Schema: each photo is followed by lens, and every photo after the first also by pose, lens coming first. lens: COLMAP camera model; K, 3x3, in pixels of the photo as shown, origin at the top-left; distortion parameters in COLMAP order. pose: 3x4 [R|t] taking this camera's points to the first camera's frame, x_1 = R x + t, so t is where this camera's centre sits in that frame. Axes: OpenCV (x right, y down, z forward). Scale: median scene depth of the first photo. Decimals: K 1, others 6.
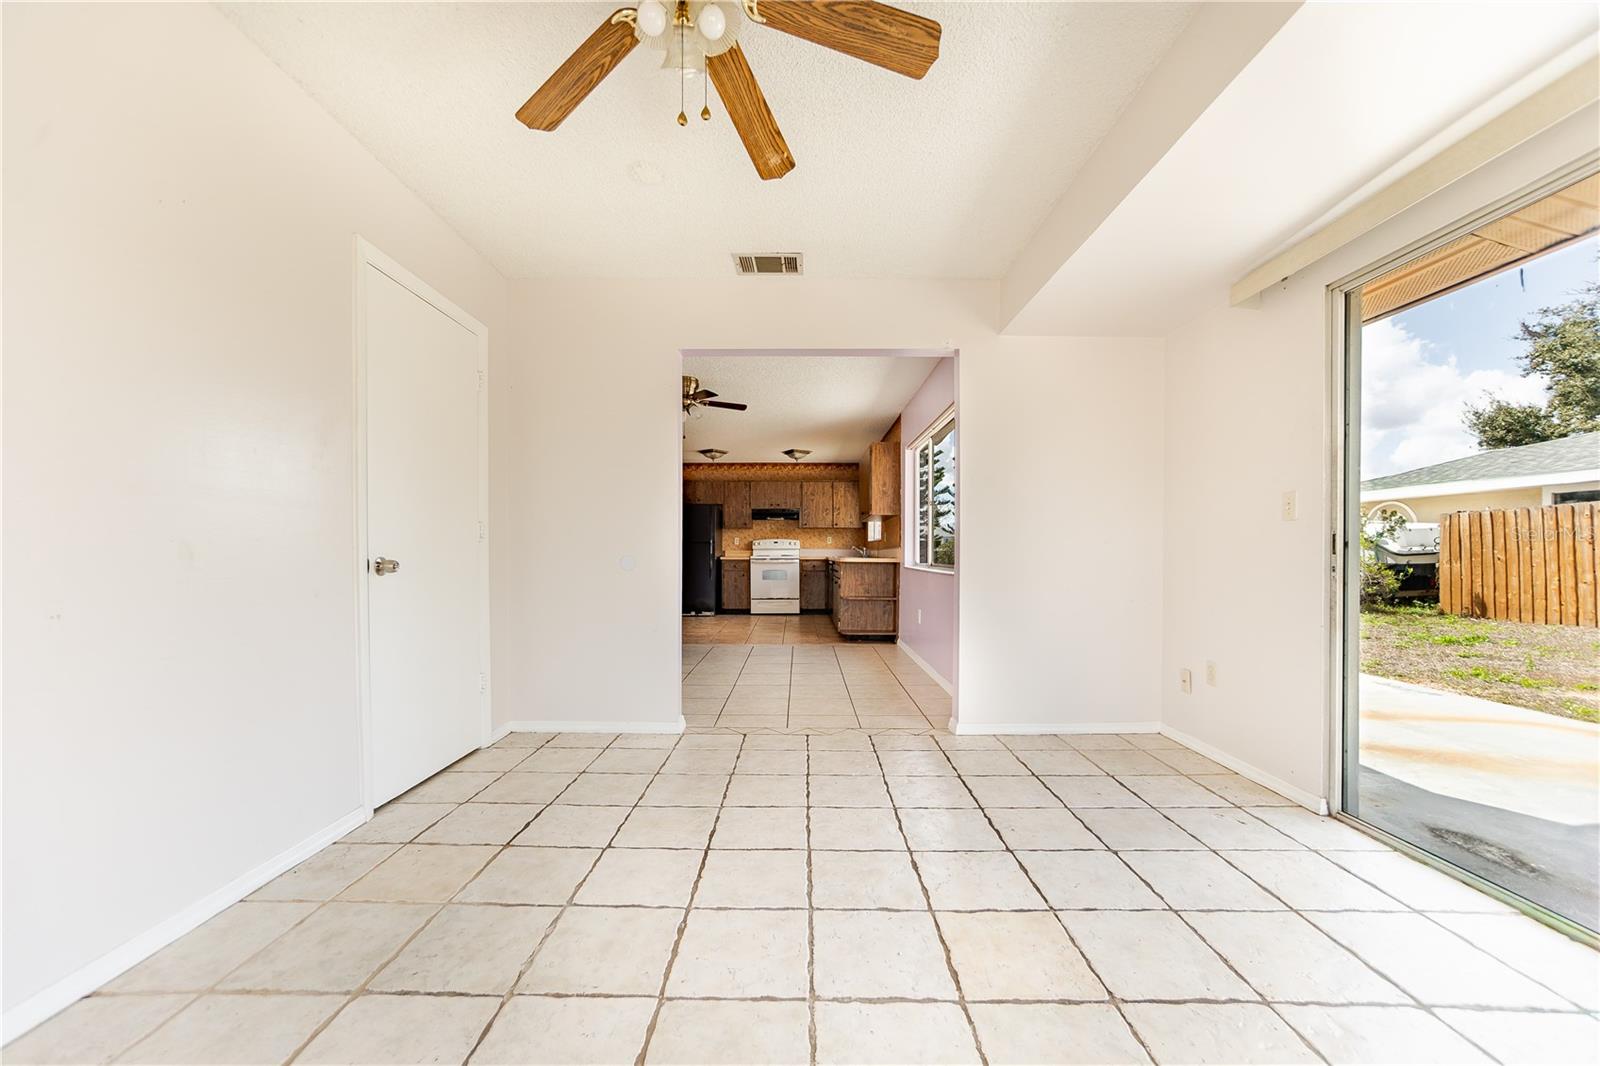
lens RADIAL K [[586.9, 0, 795.0], [0, 586.9, 542.4], [0, 0, 1]] dist [0.000846, 0.000405]
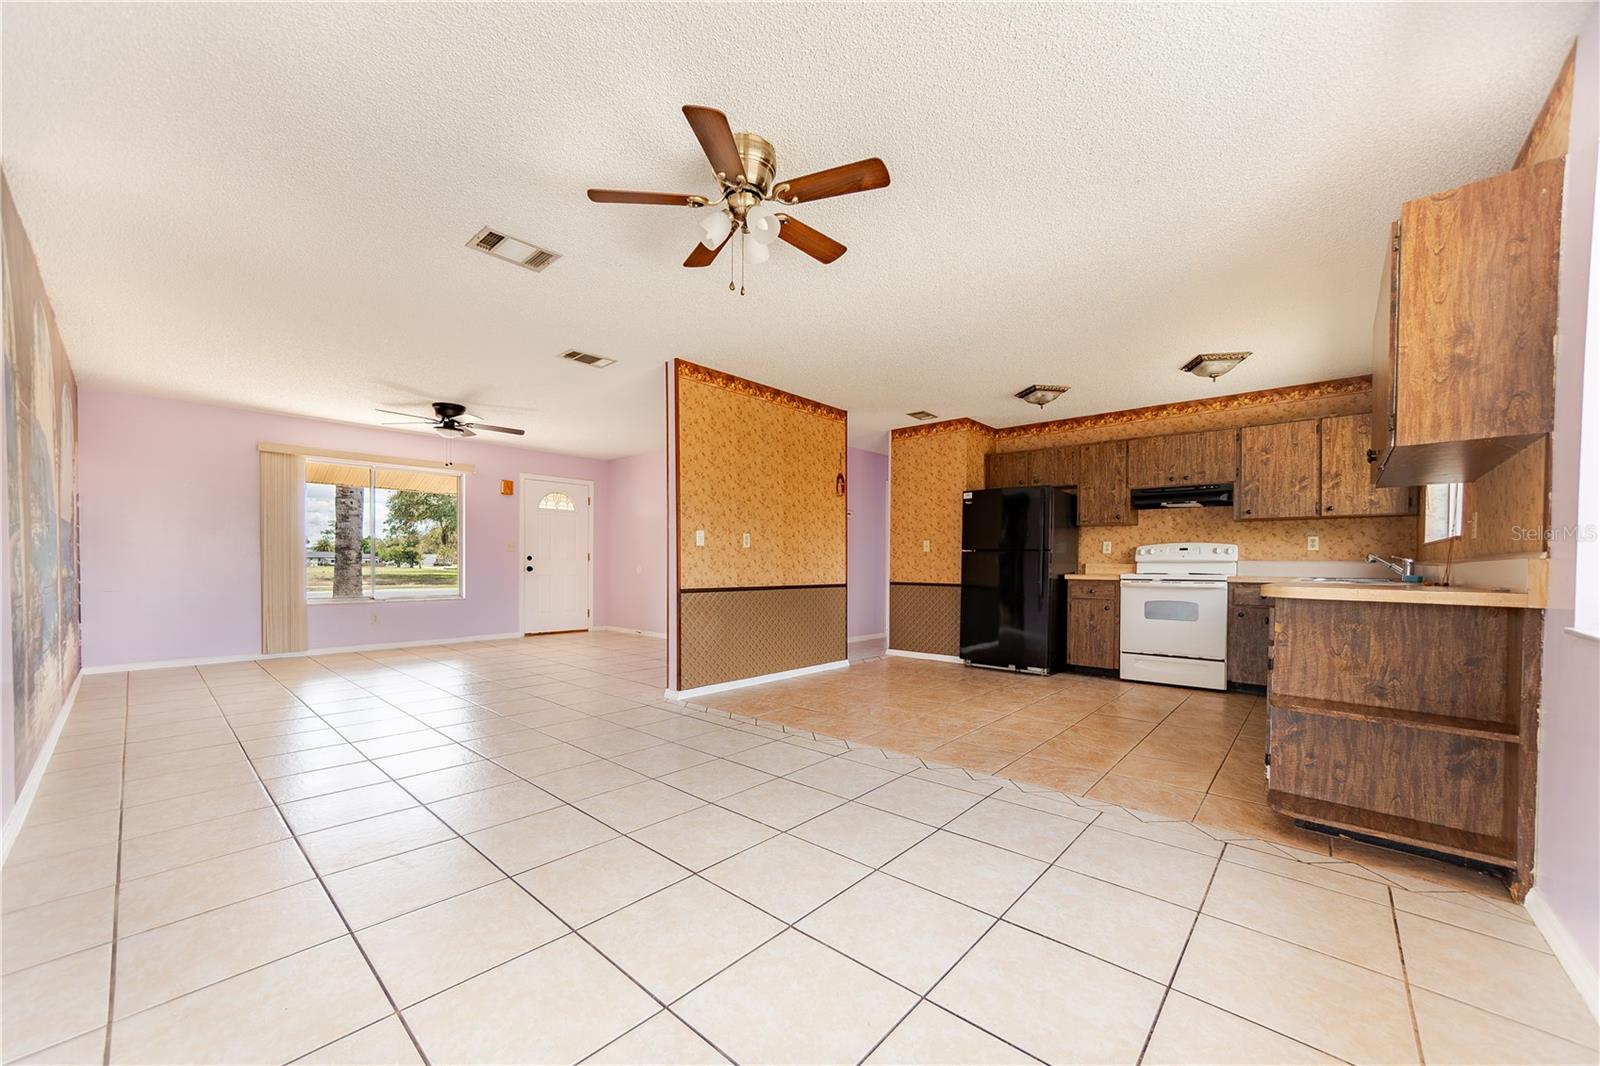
lens RADIAL K [[586.9, 0, 834.3], [0, 586.9, 569.4], [0, 0, 1]] dist [0.000846, 0.000405]
pose [[0.768517, 0.008444, -0.639774, 0.068290], [0.005480, 0.999789, 0.019778, 0.006419], [0.639806, -0.018706, 0.768309, 0.392543]]
